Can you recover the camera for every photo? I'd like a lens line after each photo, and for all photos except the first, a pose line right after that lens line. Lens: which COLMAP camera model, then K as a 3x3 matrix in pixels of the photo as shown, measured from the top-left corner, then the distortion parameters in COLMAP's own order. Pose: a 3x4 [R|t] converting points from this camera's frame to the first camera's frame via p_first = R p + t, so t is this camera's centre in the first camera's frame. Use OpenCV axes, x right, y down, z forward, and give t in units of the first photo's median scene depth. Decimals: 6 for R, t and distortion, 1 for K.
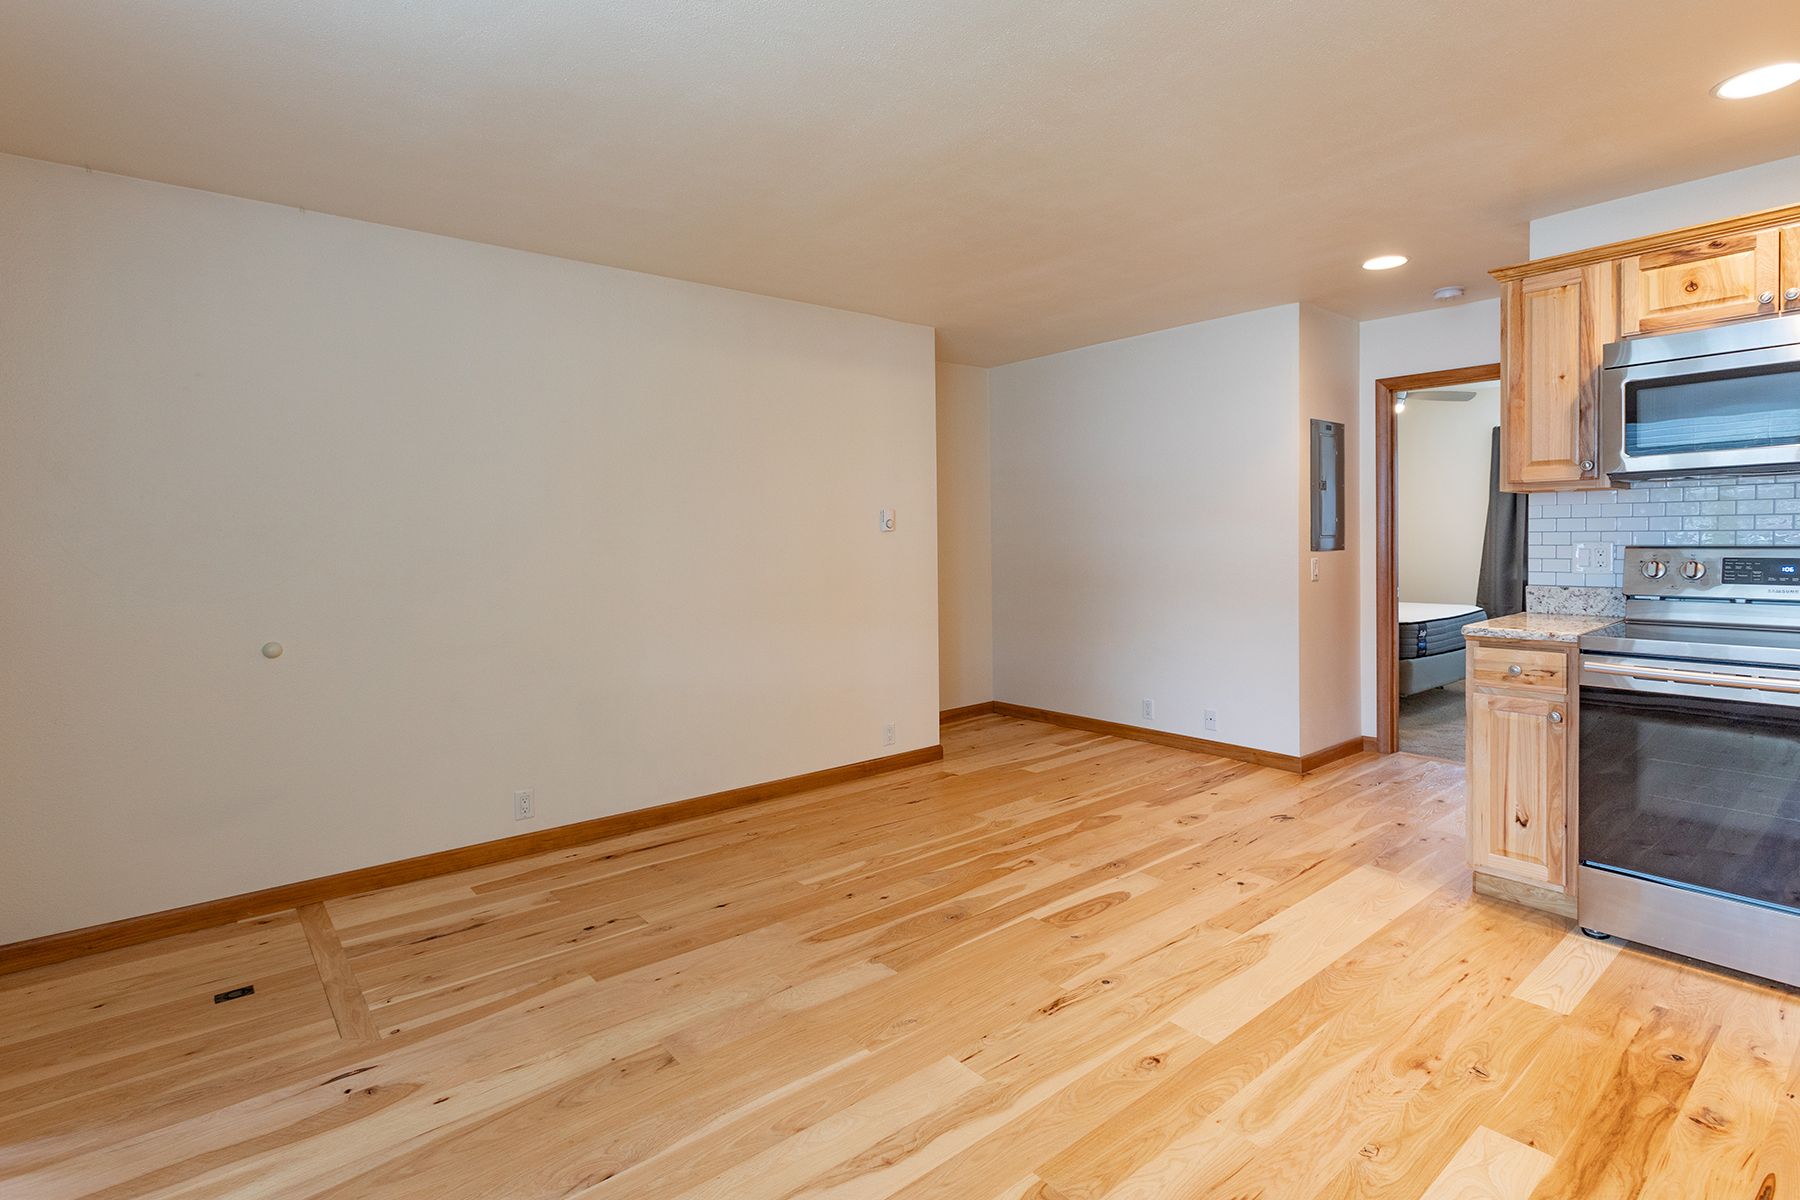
lens RADIAL K [[855.6, 0, 907.2], [0, 855.6, 563.1], [0, 0, 1]] dist [-0.004740, 0.001358]
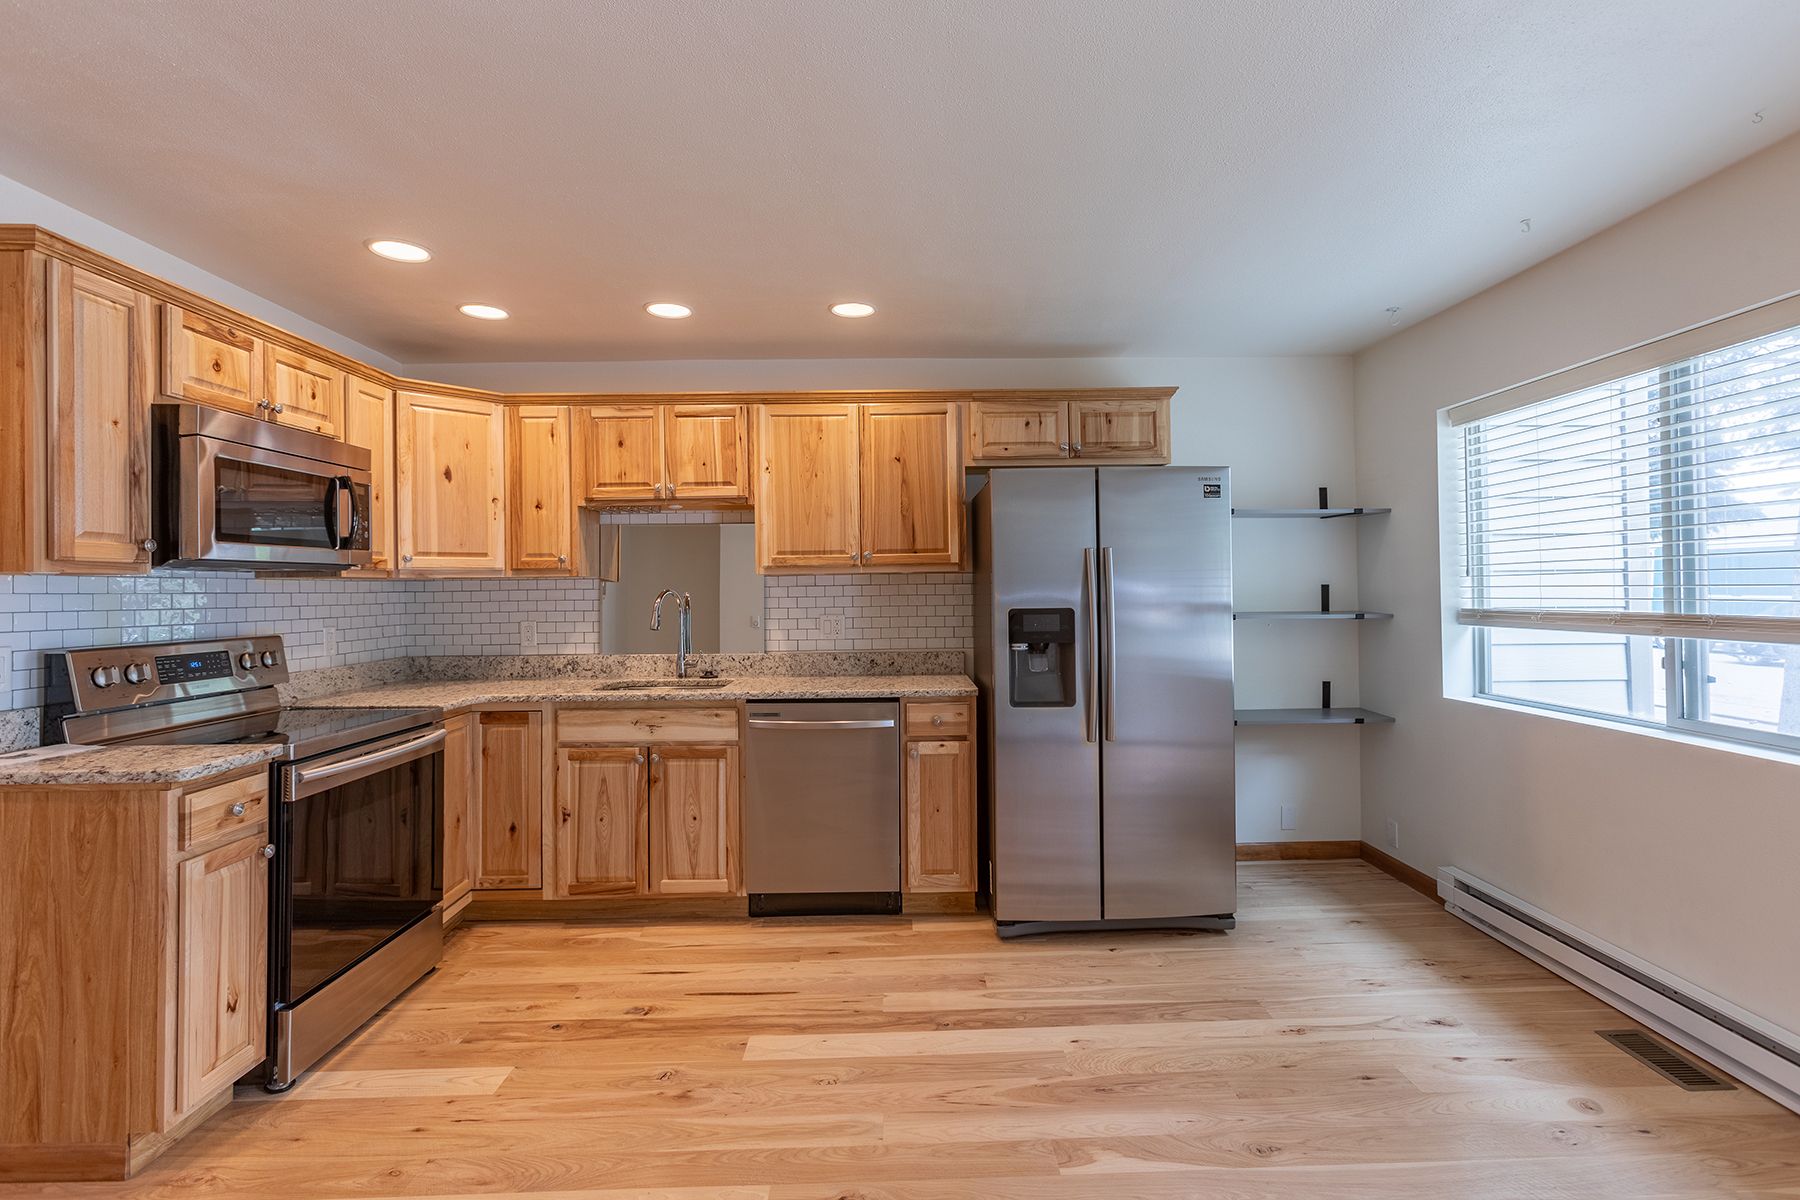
lens RADIAL K [[901.4, 0, 938.4], [0, 901.4, 574.8], [0, 0, 1]] dist [-0.043895, 0.020662]
pose [[-0.819029, 0.035018, 0.572682, -0.295868], [0.041417, 0.999140, -0.001861, -0.063077], [-0.572255, 0.022195, -0.819775, 1.420262]]
